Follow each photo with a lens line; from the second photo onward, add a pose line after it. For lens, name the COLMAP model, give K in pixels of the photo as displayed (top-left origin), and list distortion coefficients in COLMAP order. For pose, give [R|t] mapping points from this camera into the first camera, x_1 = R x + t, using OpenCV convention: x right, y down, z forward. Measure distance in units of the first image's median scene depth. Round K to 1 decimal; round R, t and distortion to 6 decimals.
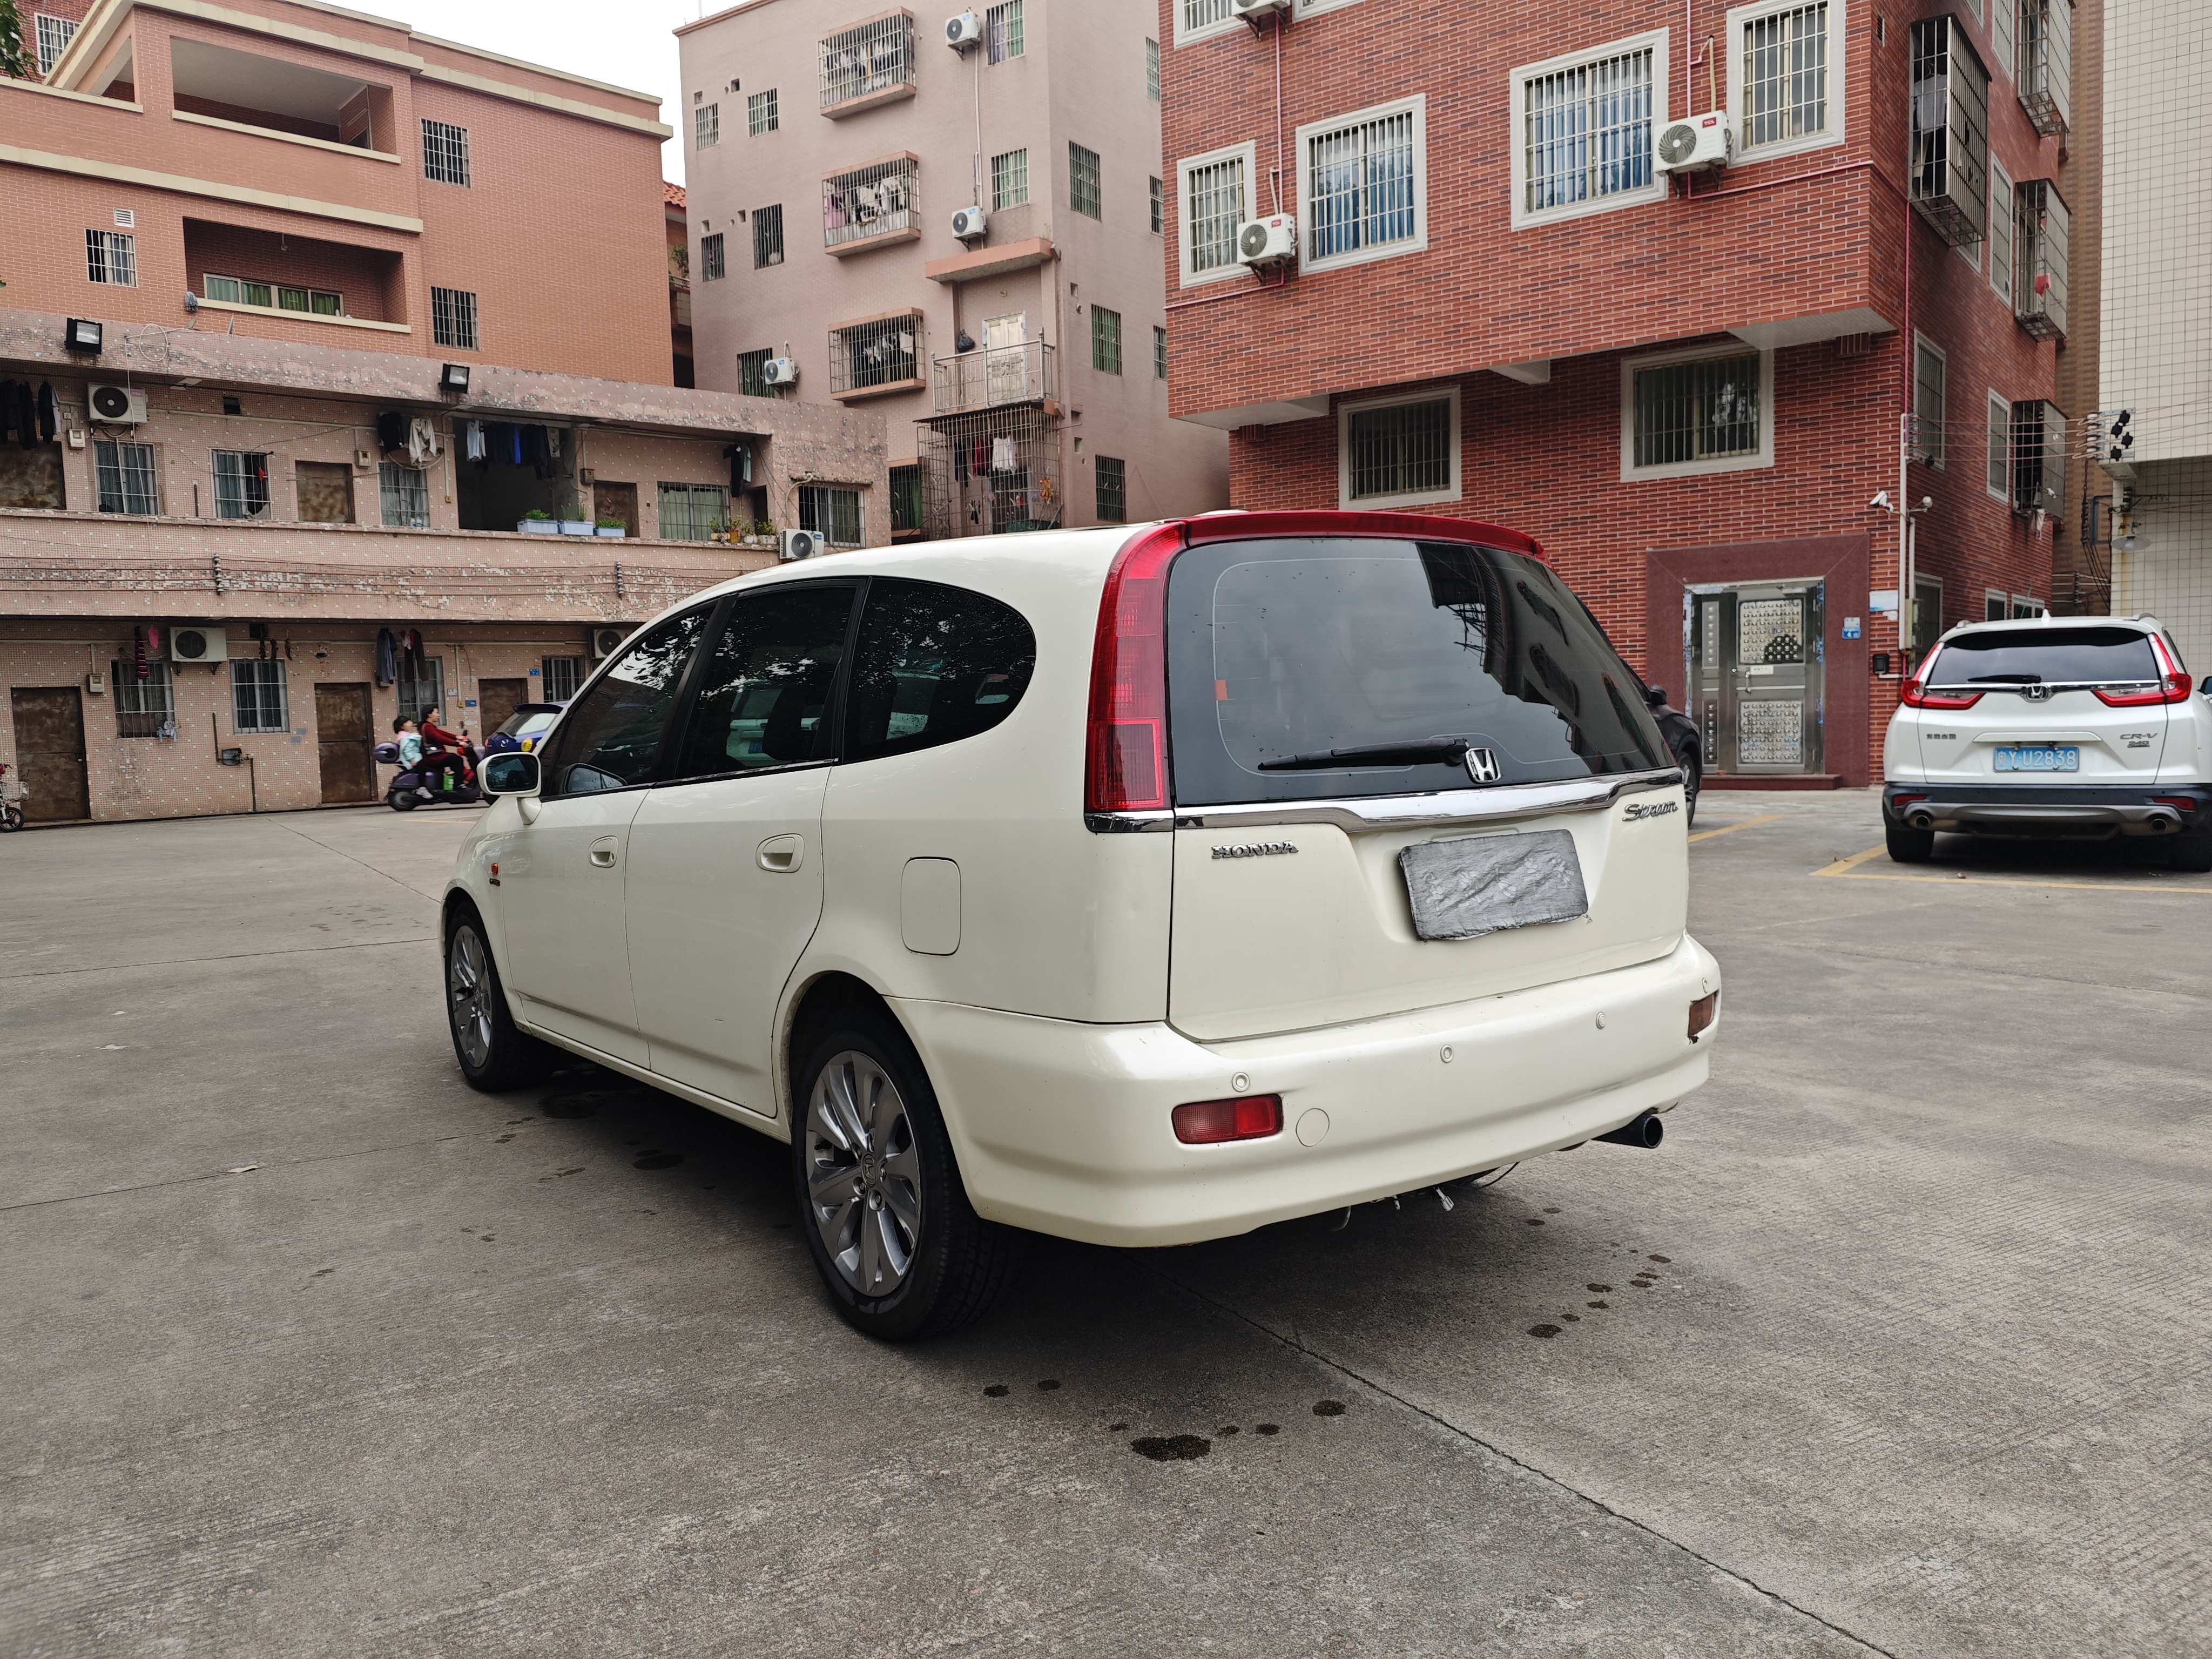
lens RADIAL K [[1601.6, 0, 1091.7], [0, 1601.6, 837.0], [0, 0, 1]] dist [0.019834, -0.025001]
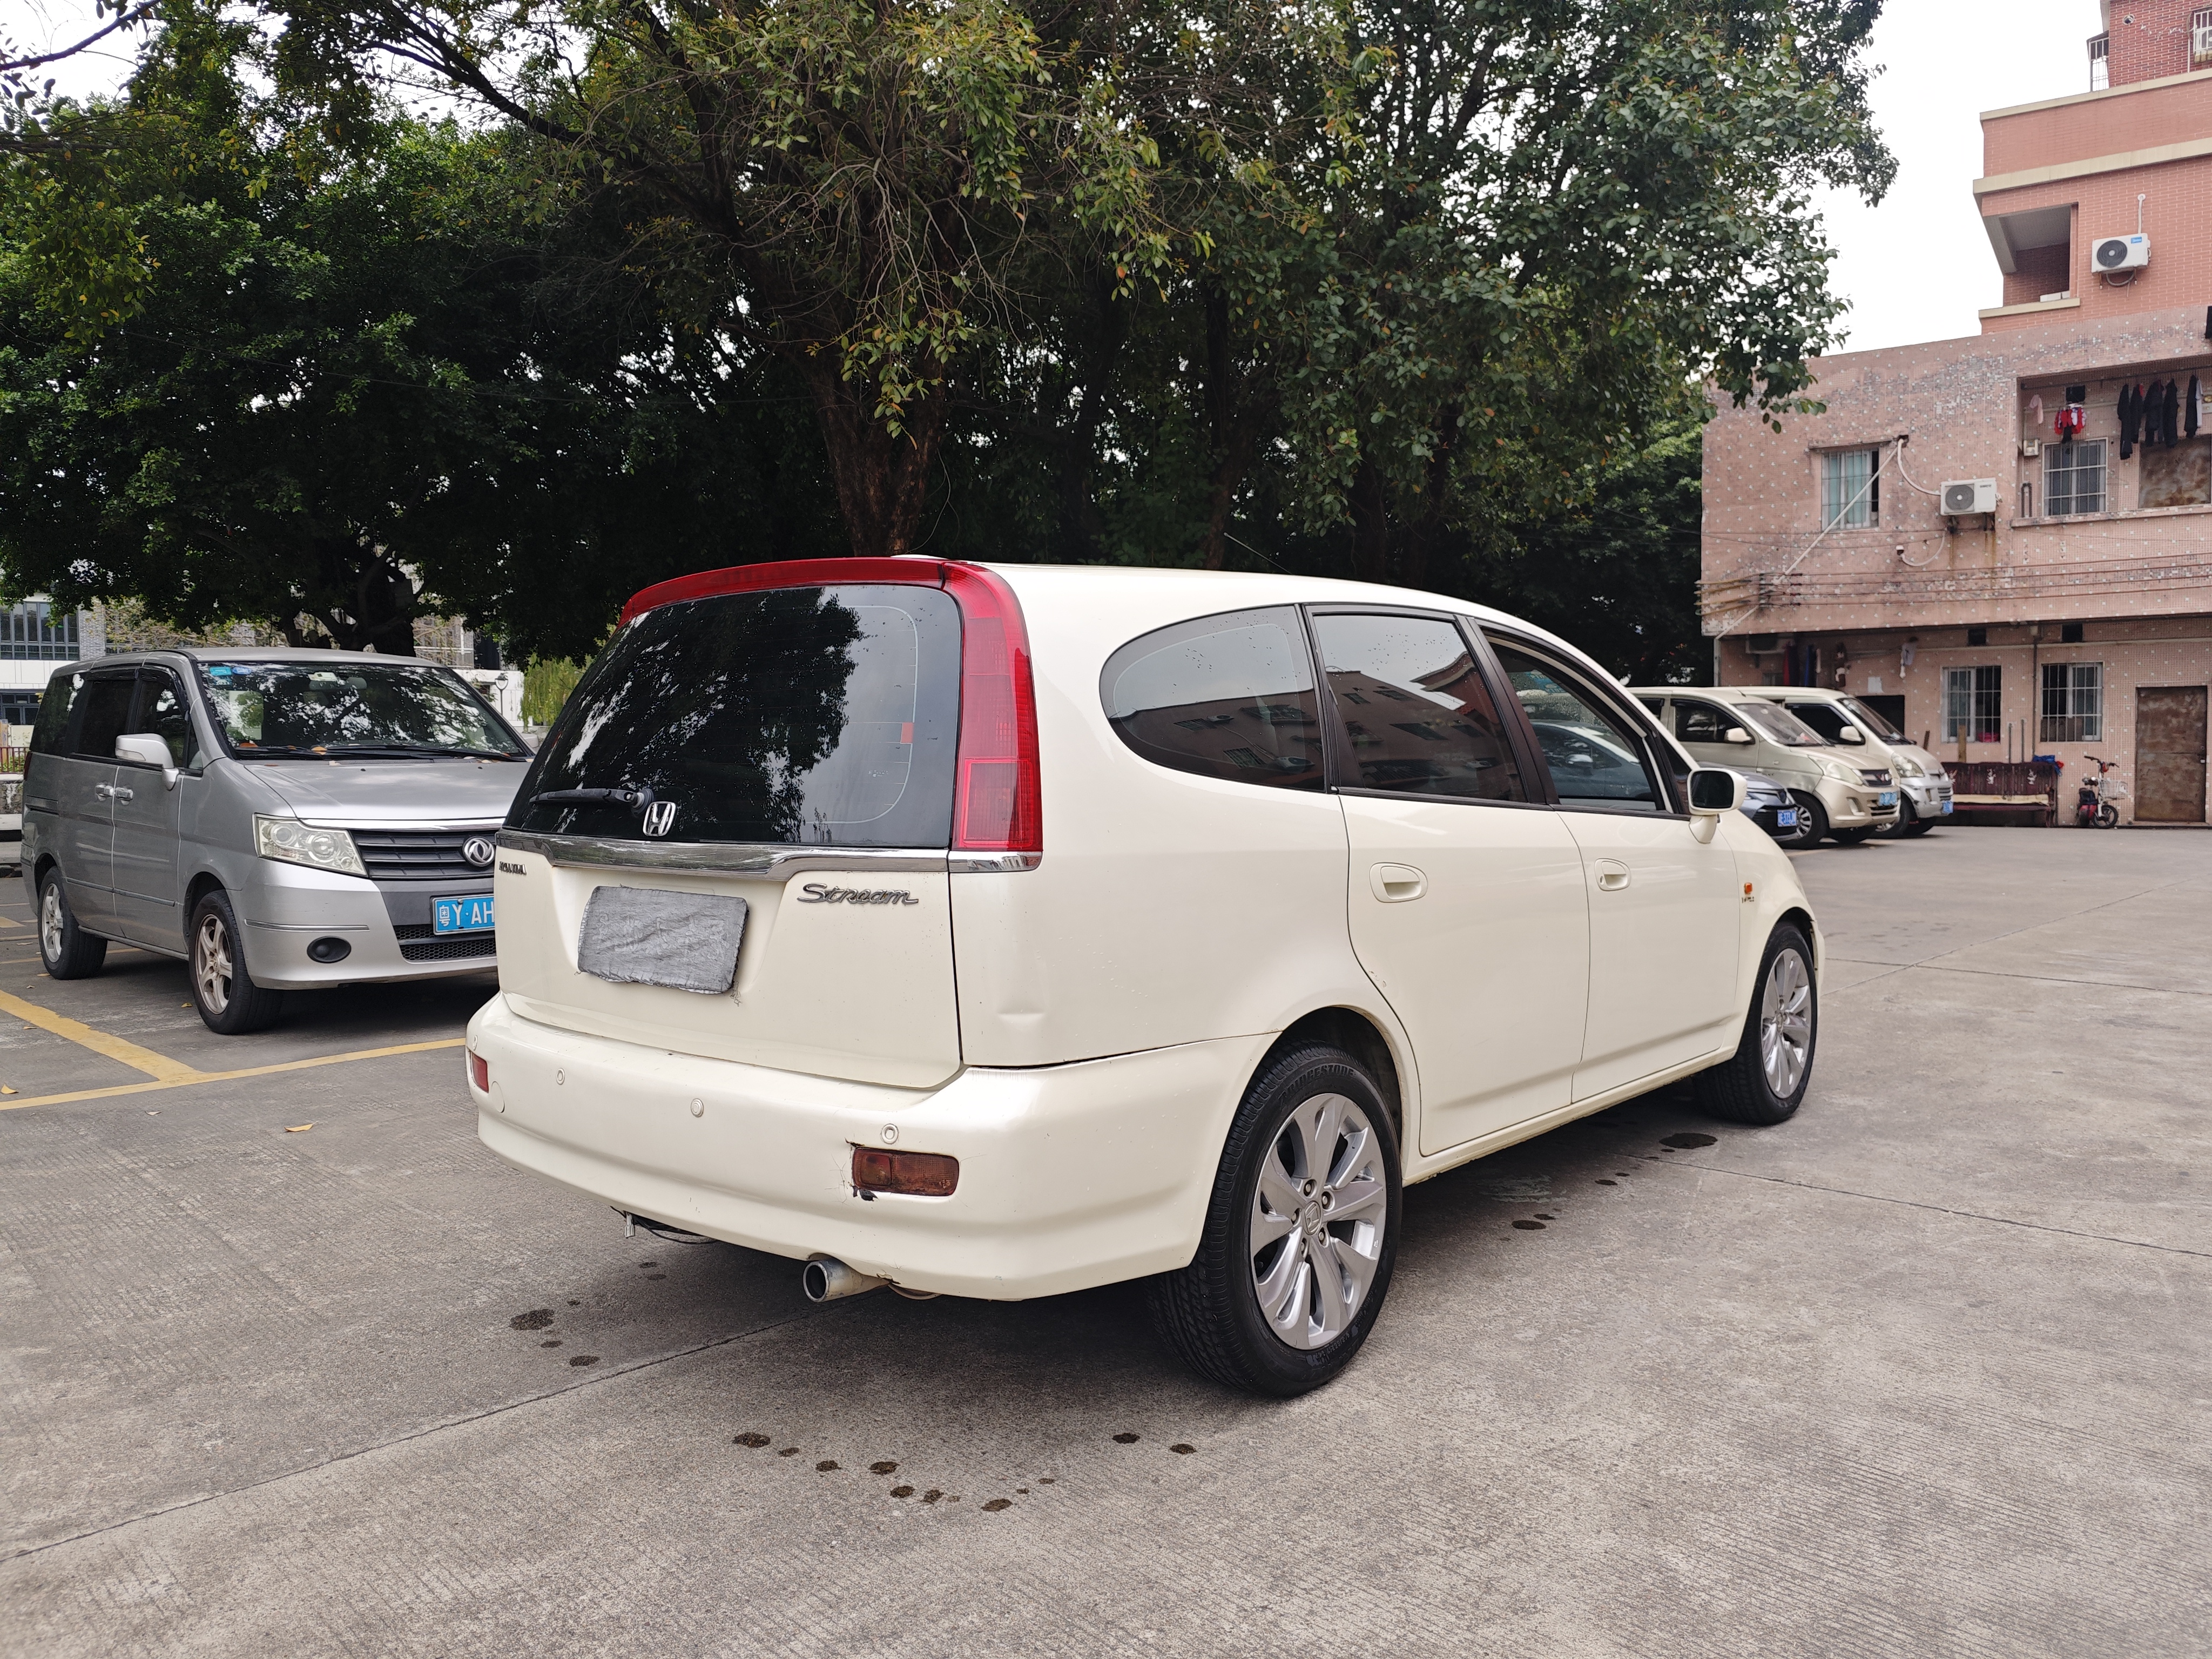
lens RADIAL K [[1601.6, 0, 1096.9], [0, 1601.6, 836.0], [0, 0, 1]] dist [0.019834, -0.025001]
pose [[0.237594, 0.081642, -0.967928, 0.881203], [-0.077404, 0.994884, 0.064916, -0.082775], [0.968276, 0.059498, 0.242698, 0.700575]]
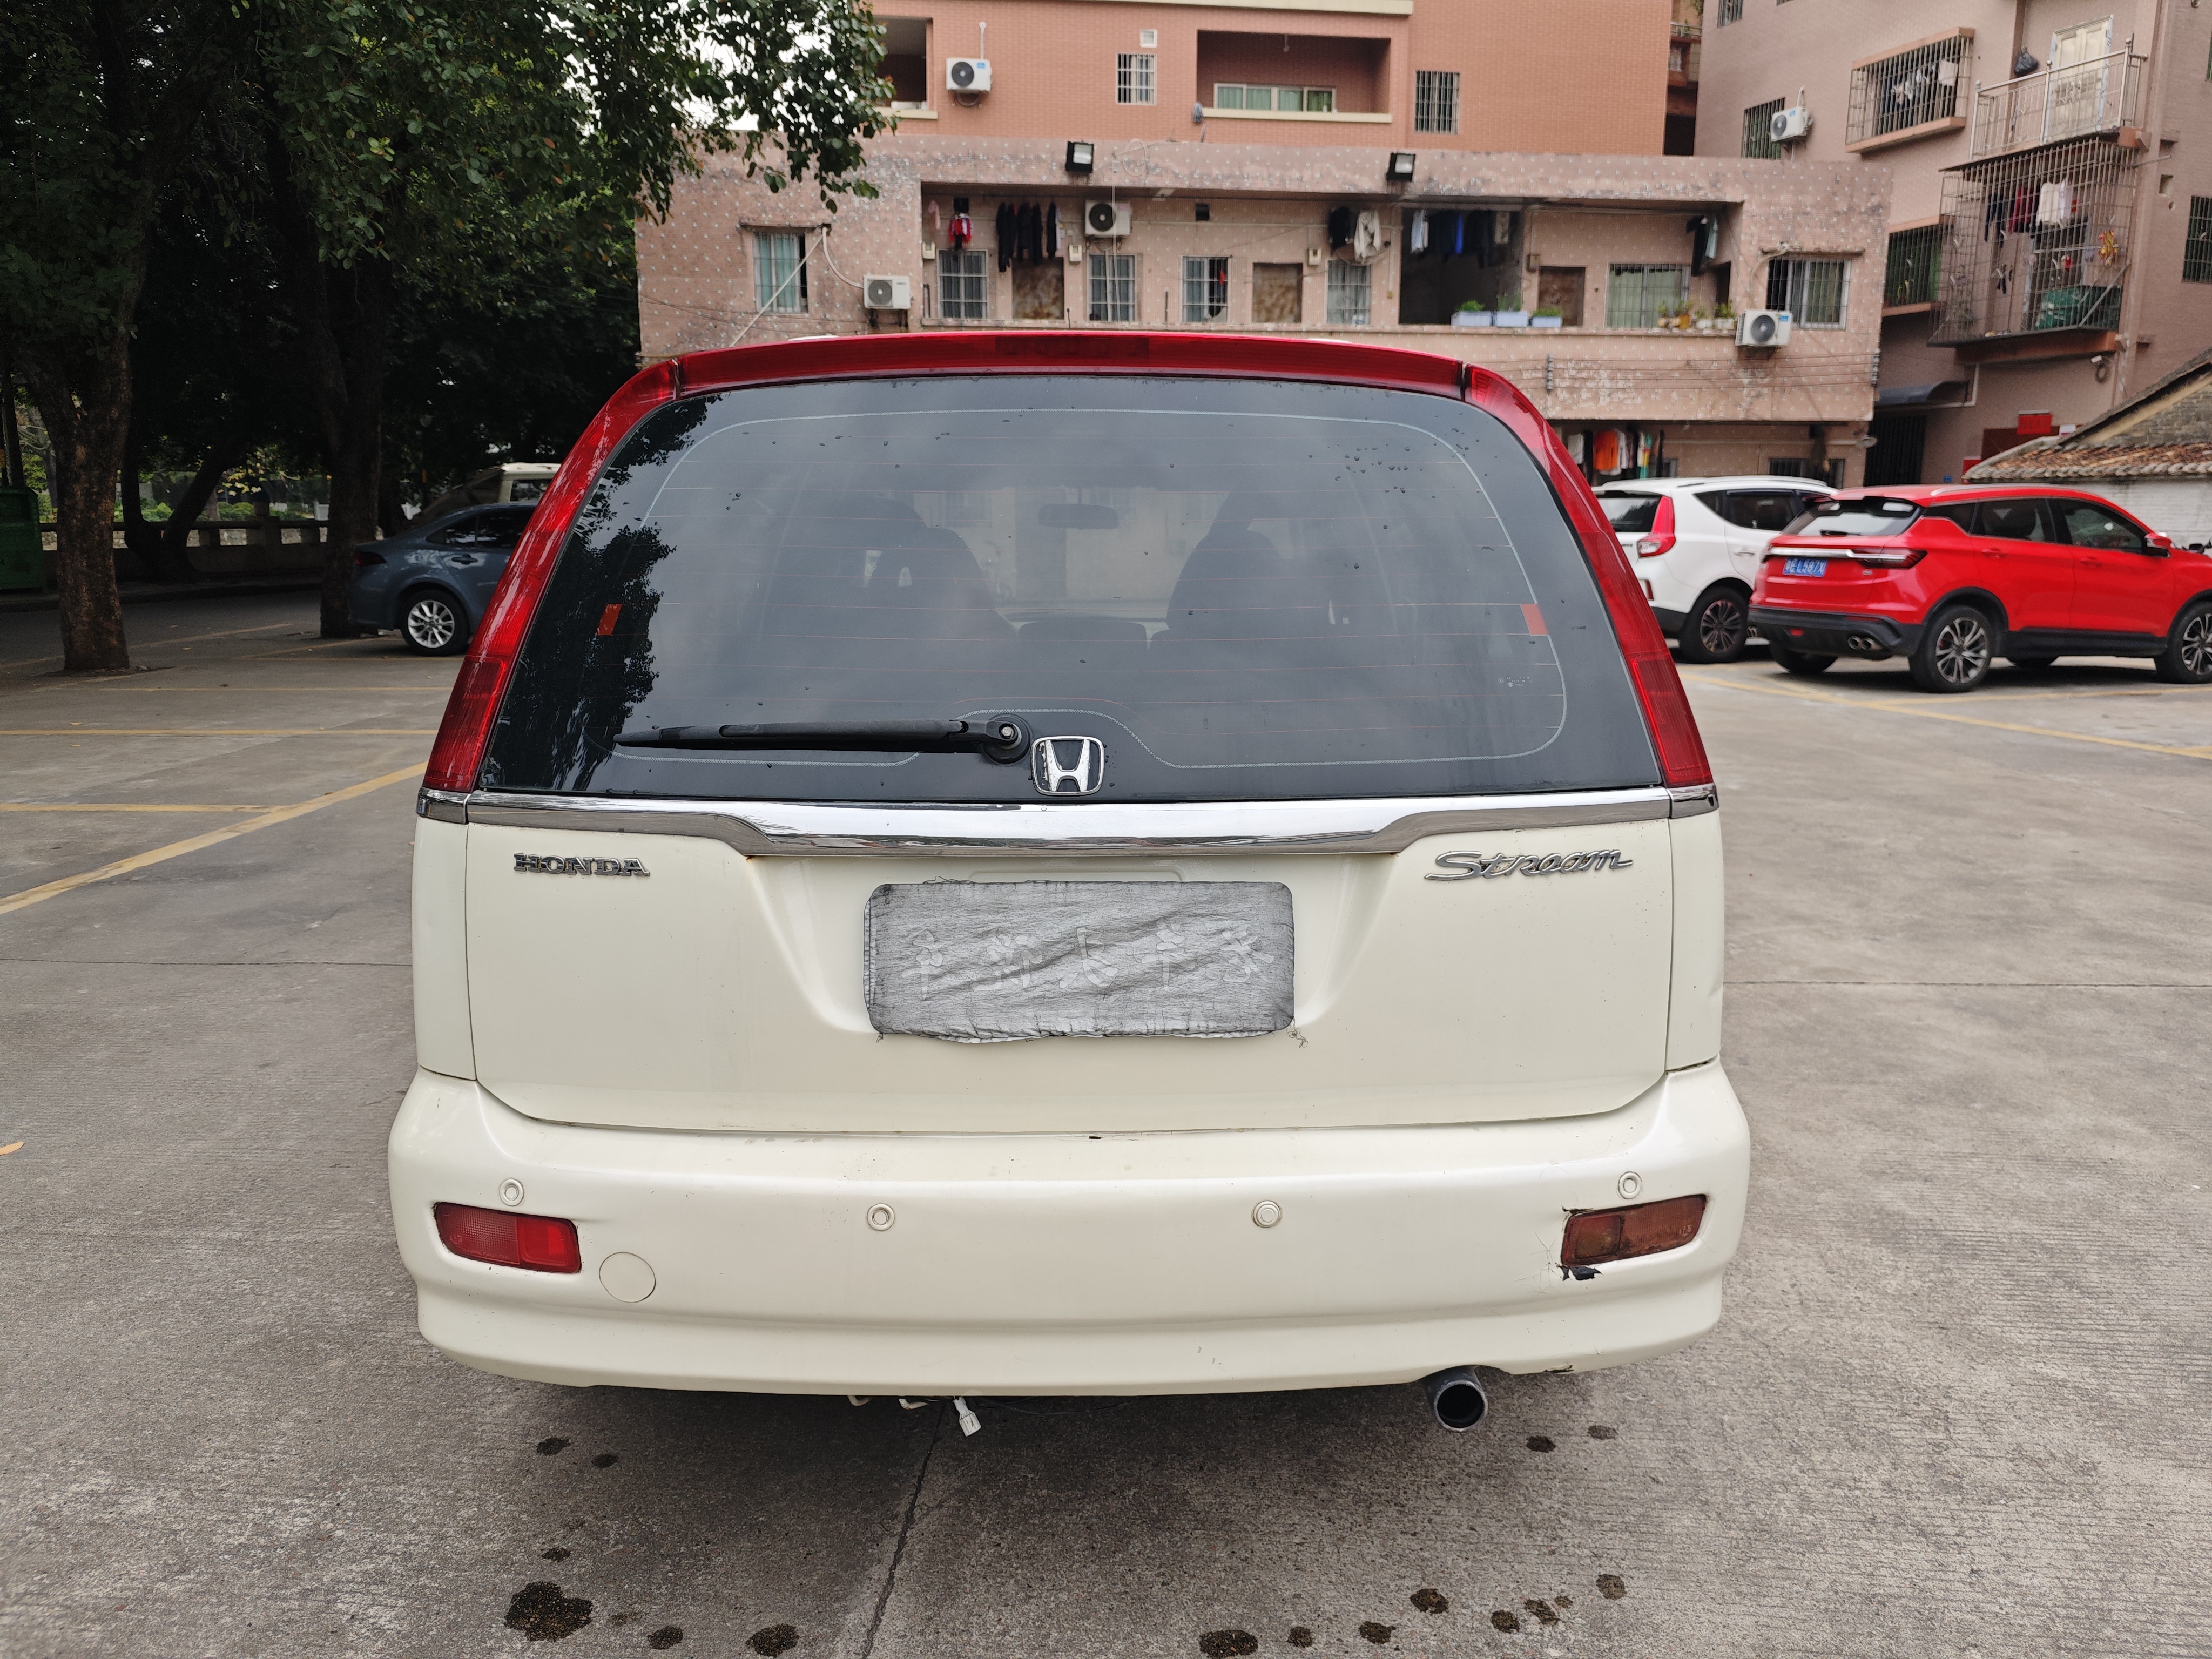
lens RADIAL K [[1601.6, 0, 1122.5], [0, 1601.6, 838.4], [0, 0, 1]] dist [0.019834, -0.025001]
pose [[0.822668, 0.143786, -0.550039, 0.409087], [-0.073205, 0.986226, 0.148320, -0.074424], [0.563790, -0.081752, 0.821862, 0.352287]]
